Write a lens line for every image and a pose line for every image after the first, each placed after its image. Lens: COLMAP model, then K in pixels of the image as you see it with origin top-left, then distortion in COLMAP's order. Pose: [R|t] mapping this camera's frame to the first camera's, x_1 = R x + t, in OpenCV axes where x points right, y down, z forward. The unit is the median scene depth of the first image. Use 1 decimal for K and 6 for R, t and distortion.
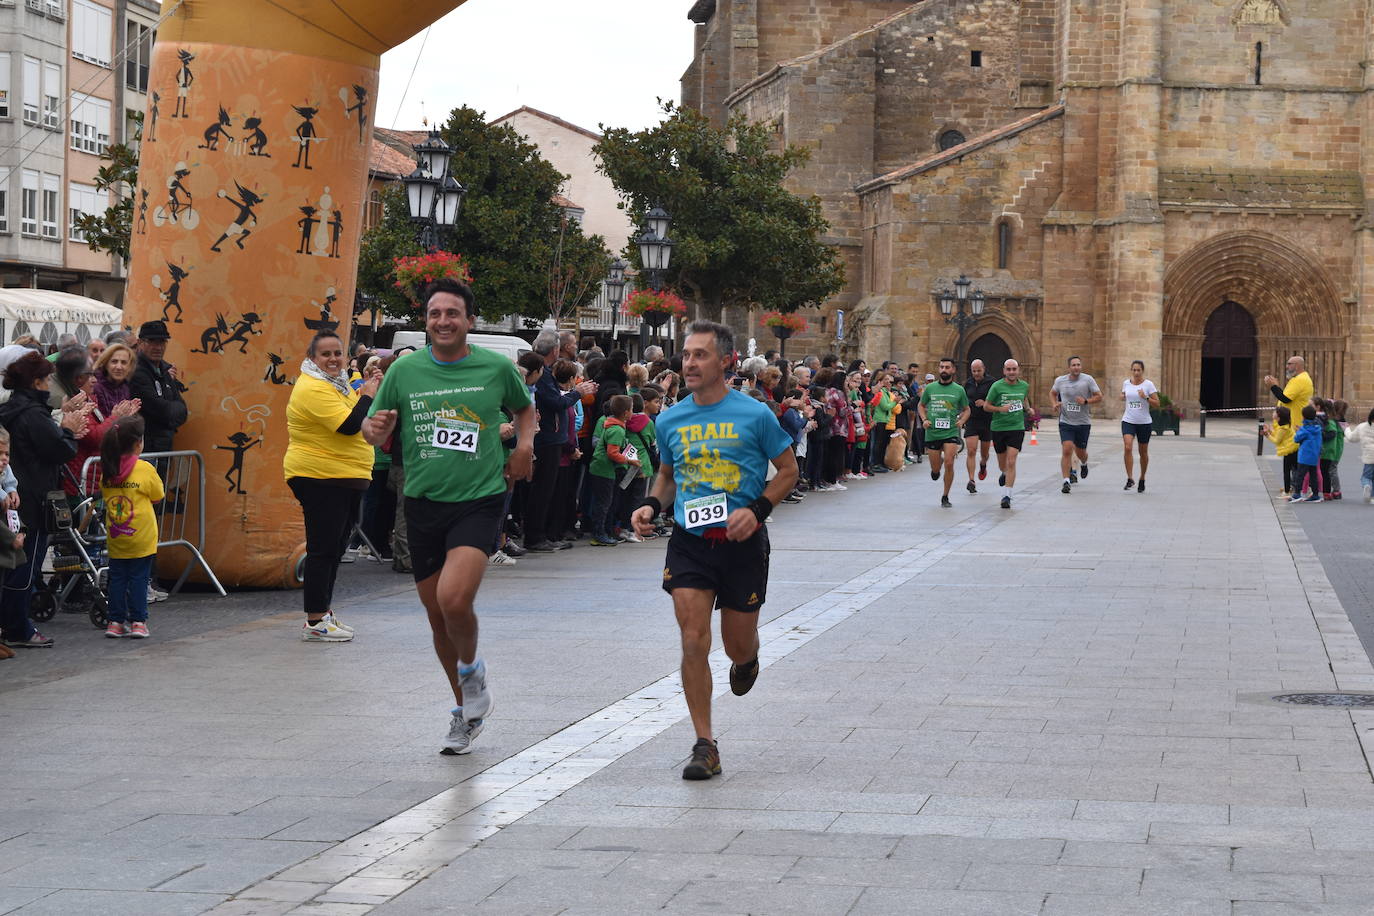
lens RADIAL K [[3122.6, 0, 688.7], [0, 3122.6, 457.8], [0, 0, 1]] dist [0.062980, 0.342224]
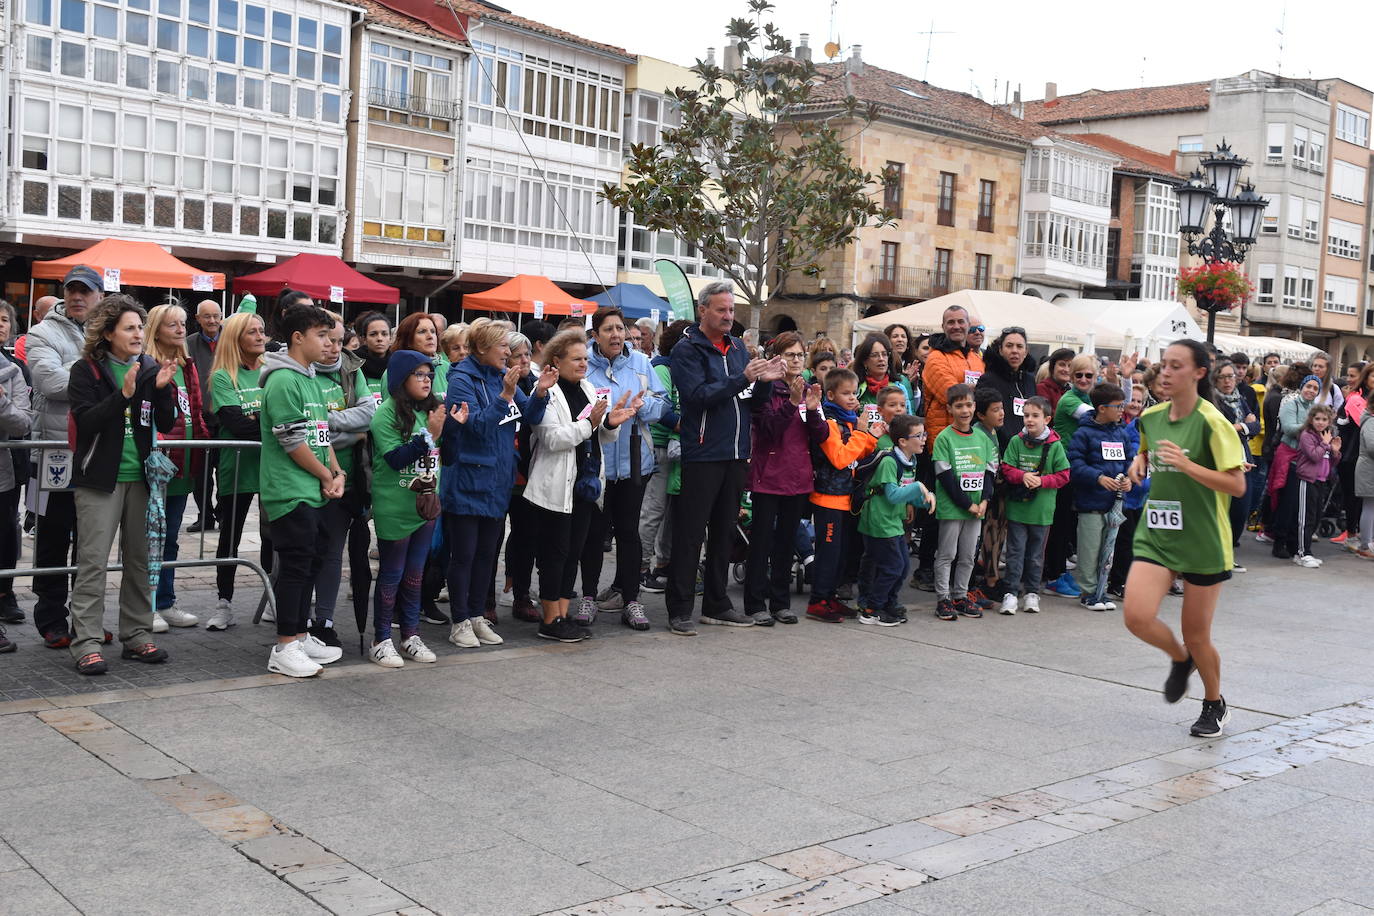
lens RADIAL K [[1492.4, 0, 694.2], [0, 1492.4, 449.3], [0, 0, 1]] dist [-0.068848, 0.026867]
pose [[0.770699, 0.055495, -0.634779, 0.035422], [-0.048058, 0.998425, 0.028939, -0.003816], [0.635385, 0.008203, 0.772152, 0.187929]]
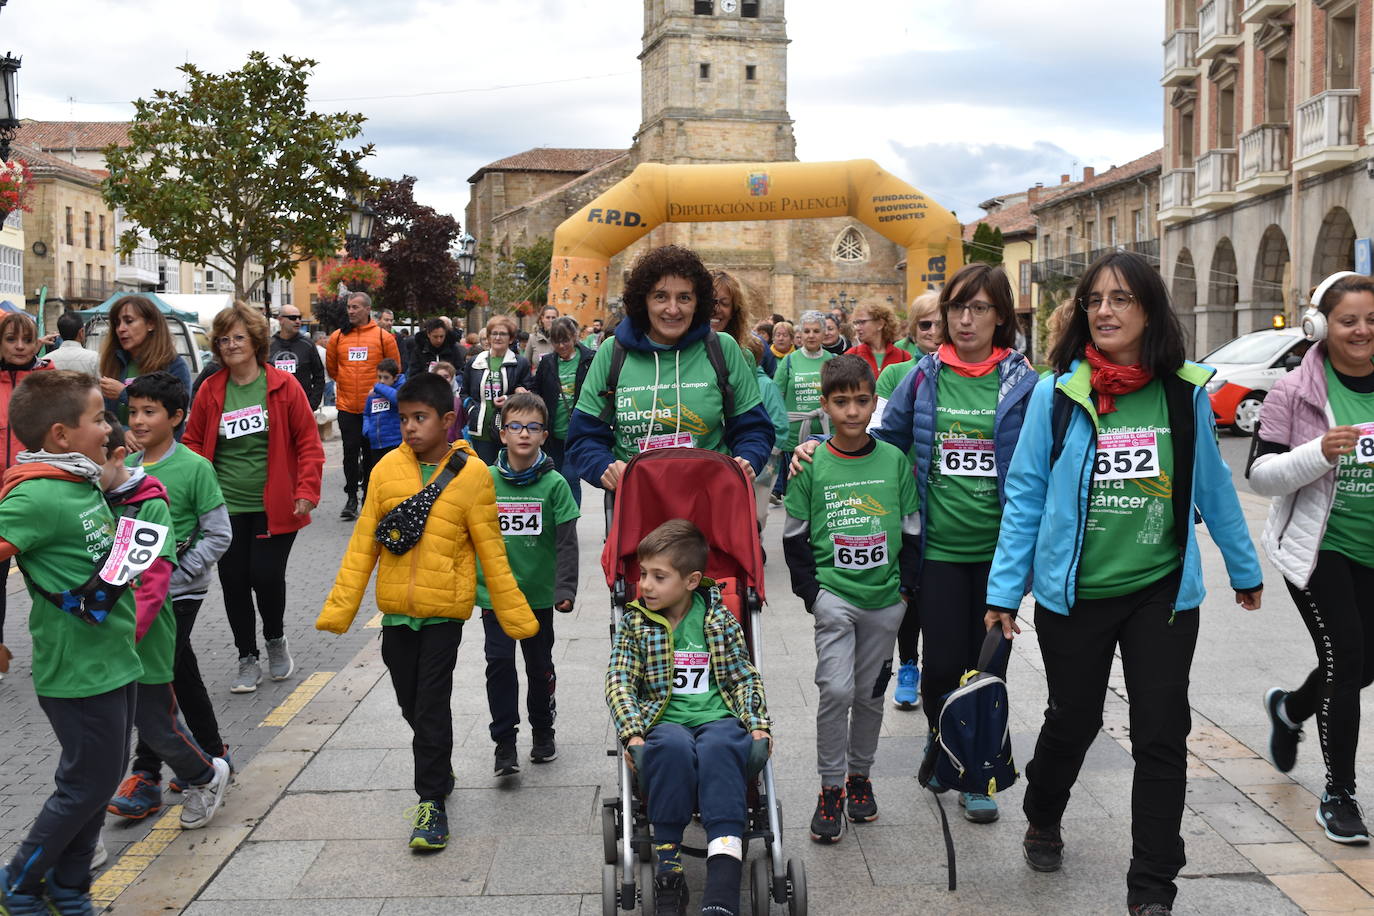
lens RADIAL K [[1594.3, 0, 688.7], [0, 1594.3, 454.9], [0, 0, 1]] dist [-0.065655, 0.045526]
pose [[0.983082, -0.038942, 0.178980, -0.073823], [0.030732, 0.998354, 0.048415, 0.004632], [-0.180571, -0.042096, 0.982661, -0.196030]]
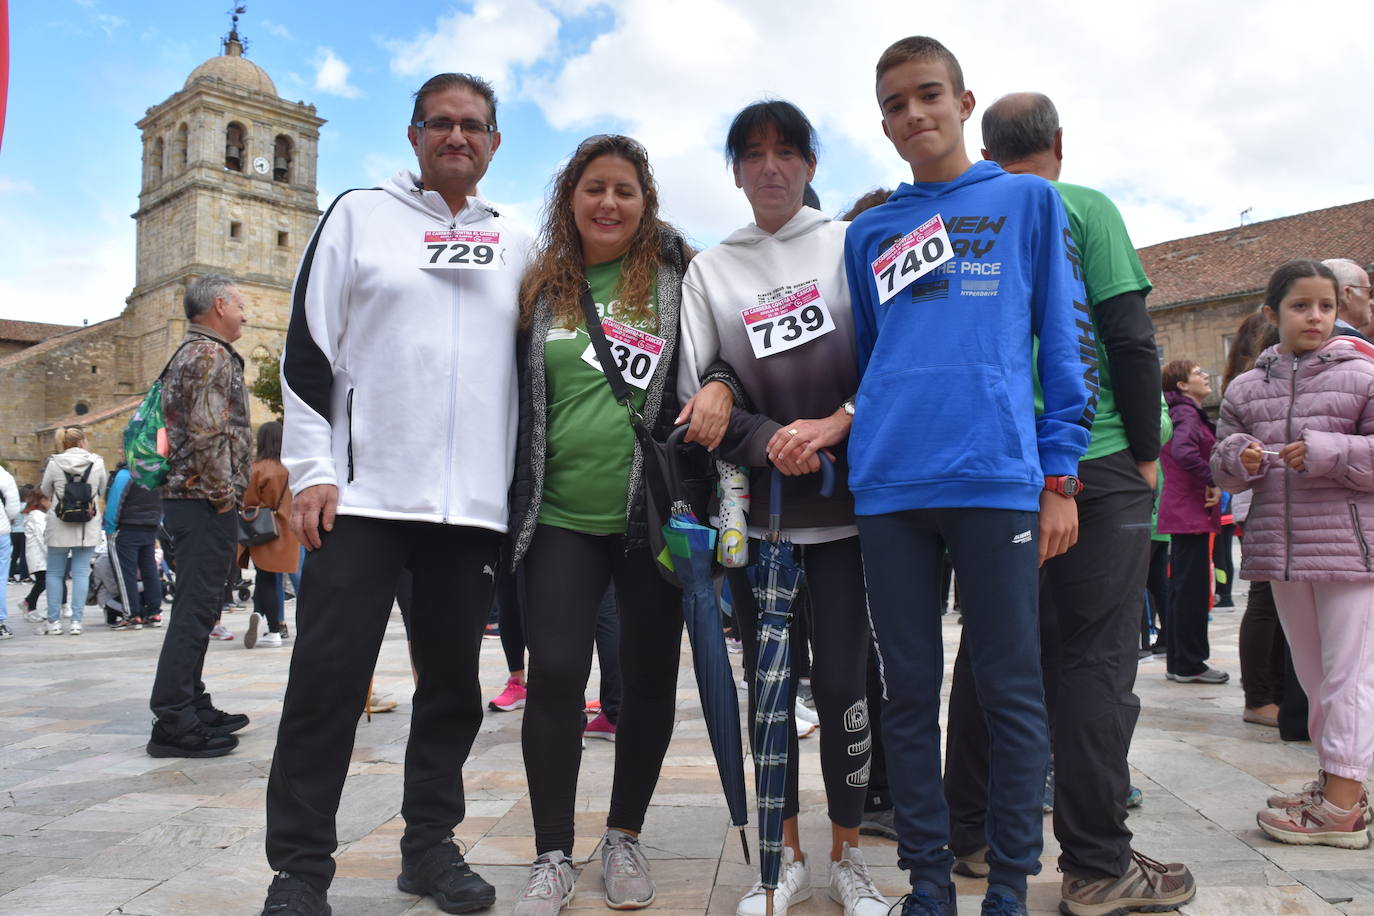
lens RADIAL K [[1080.9, 0, 685.7], [0, 1080.9, 451.3], [0, 0, 1]] dist [-0.095748, 0.021751]
pose [[0.686836, 0.009607, 0.726749, -0.152839], [0.059525, 0.995810, -0.069421, -0.004885], [-0.724371, 0.090941, 0.683386, 0.283906]]
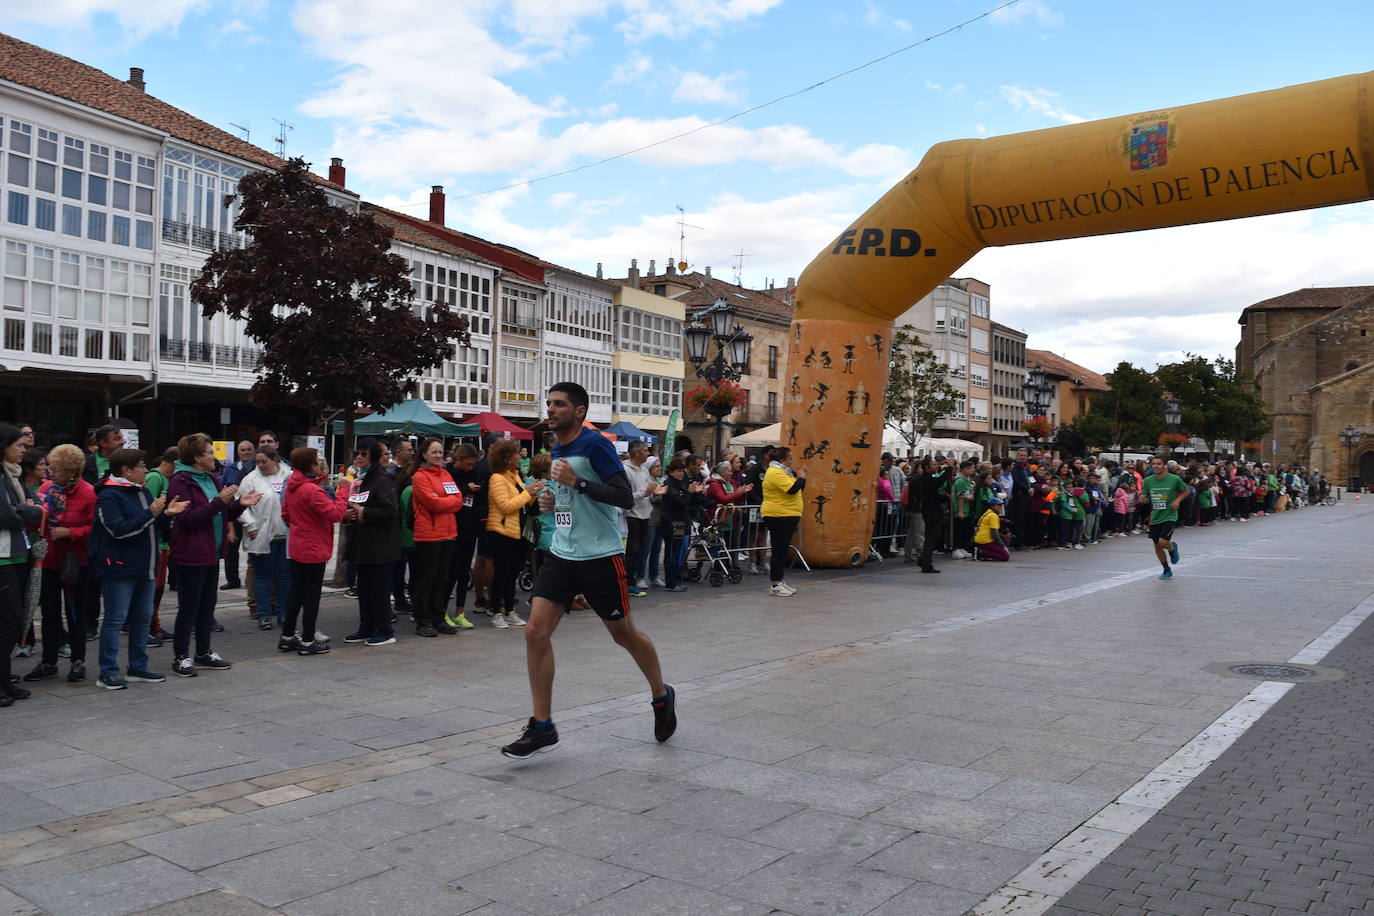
lens RADIAL K [[1142.2, 0, 691.0], [0, 1142.2, 447.7], [0, 0, 1]] dist [-0.090624, 0.023282]
pose [[0.887839, -0.014507, -0.459926, 0.027745], [-0.007640, 0.998900, -0.046254, -0.000790], [0.460091, 0.044580, 0.886752, 0.049829]]
